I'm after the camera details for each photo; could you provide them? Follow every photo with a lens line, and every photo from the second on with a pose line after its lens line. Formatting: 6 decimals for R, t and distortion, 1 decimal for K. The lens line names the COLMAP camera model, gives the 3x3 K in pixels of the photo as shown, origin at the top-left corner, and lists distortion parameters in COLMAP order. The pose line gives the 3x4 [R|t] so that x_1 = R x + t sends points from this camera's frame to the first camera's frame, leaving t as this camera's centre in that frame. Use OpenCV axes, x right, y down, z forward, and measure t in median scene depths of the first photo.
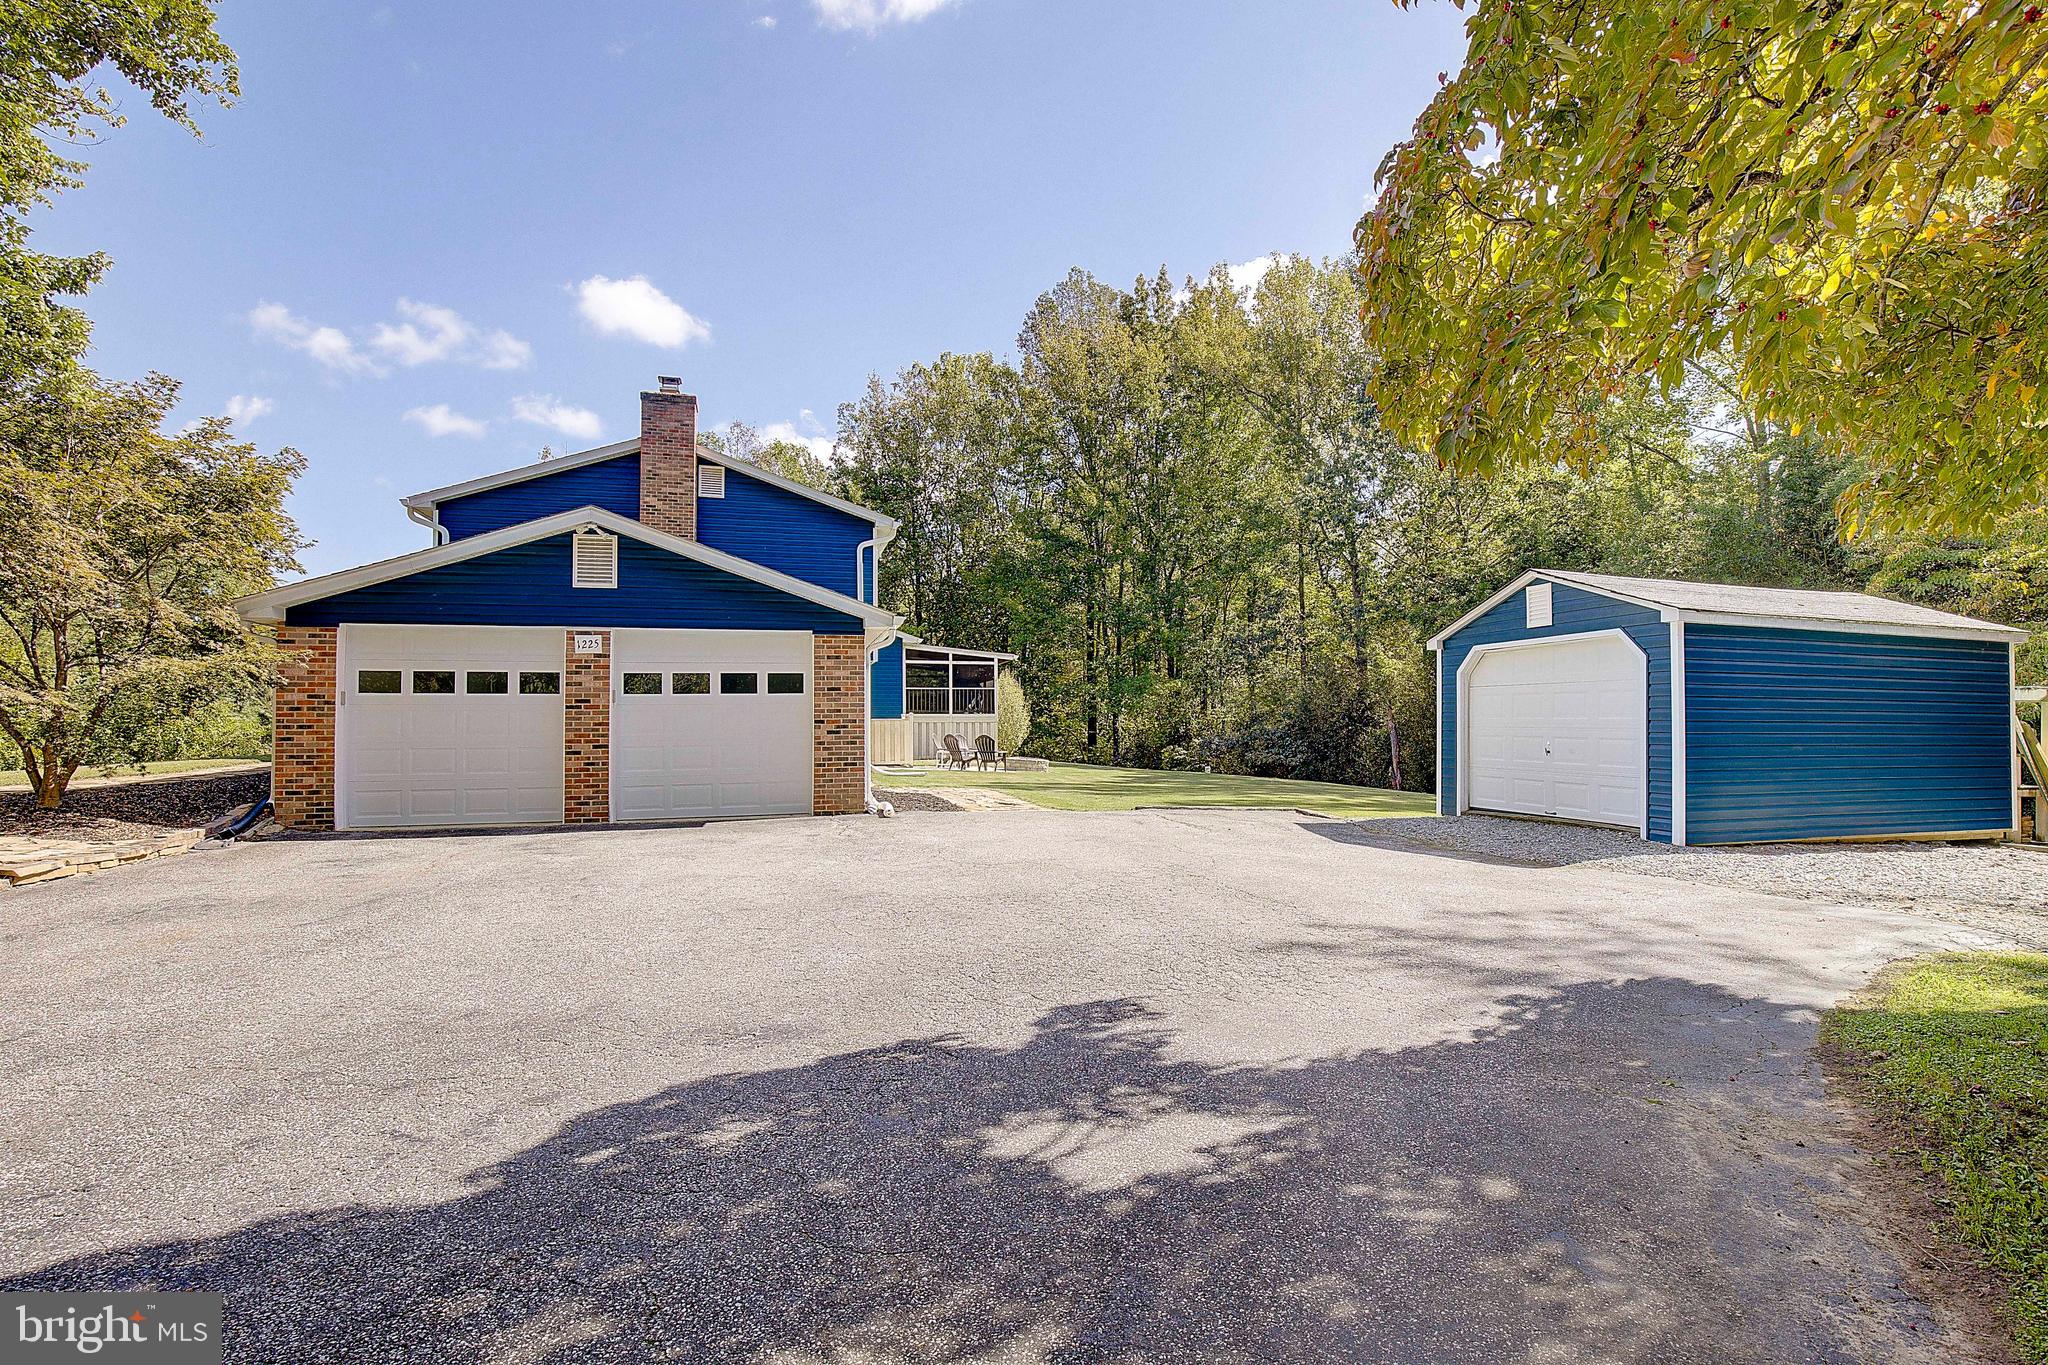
lens RADIAL K [[965.6, 0, 1024.0], [0, 965.6, 682.5], [0, 0, 1]] dist [-0.001295, -0.000295]
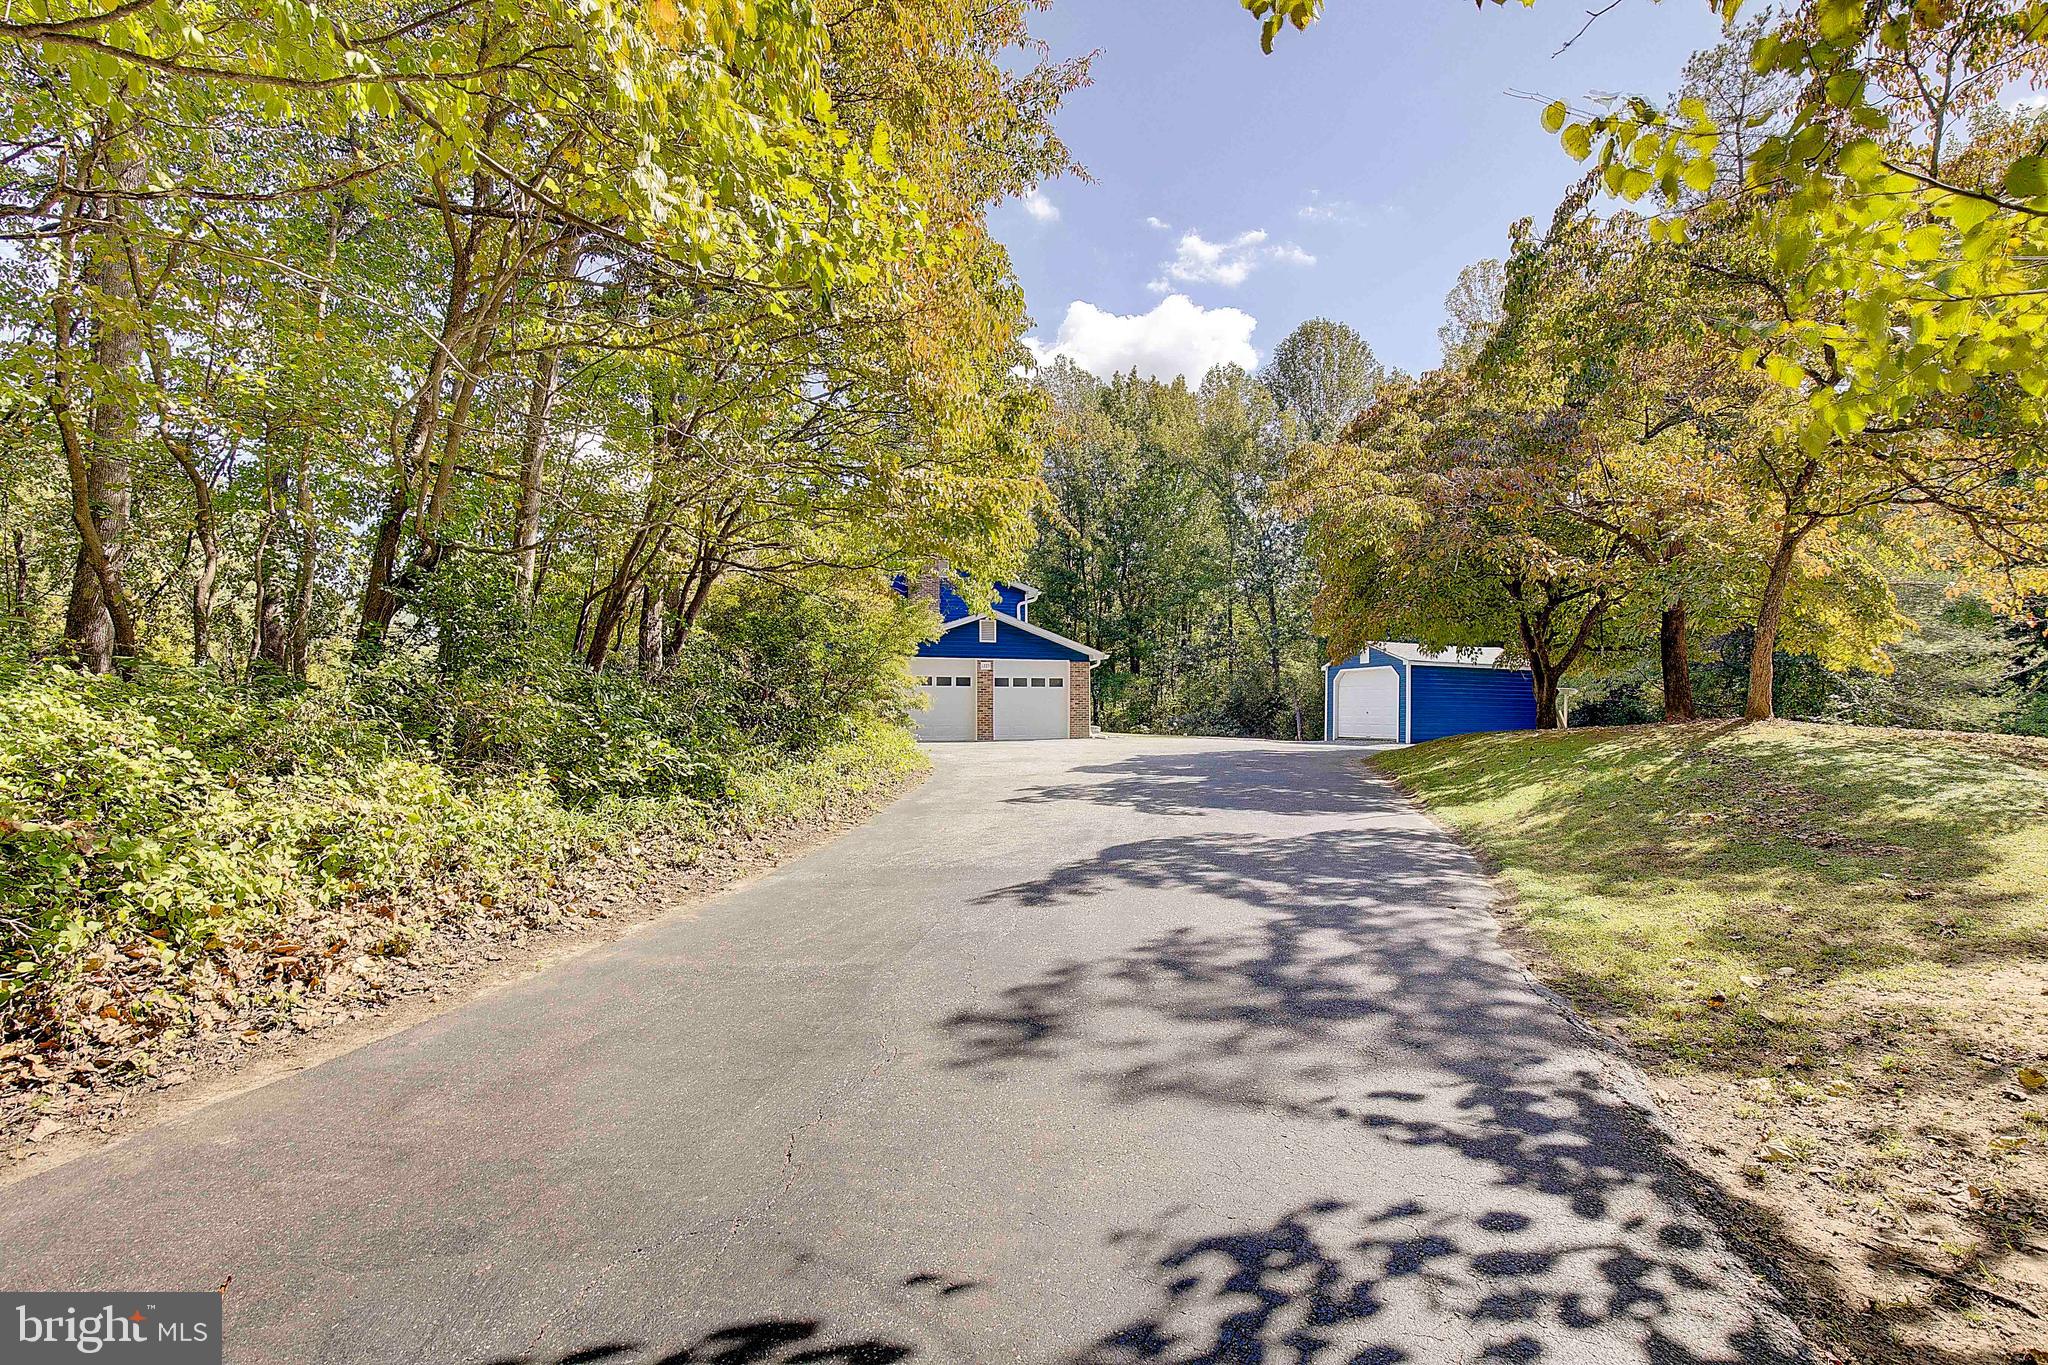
lens RADIAL K [[938.1, 0, 1024.0], [0, 938.1, 682.5], [0, 0, 1]] dist [0.001699, 0.000495]
pose [[0.995737, 0.009082, 0.091785, -0.534926], [-0.009973, 0.999907, 0.009257, -0.019463], [-0.091693, -0.010133, 0.995736, -1.261812]]
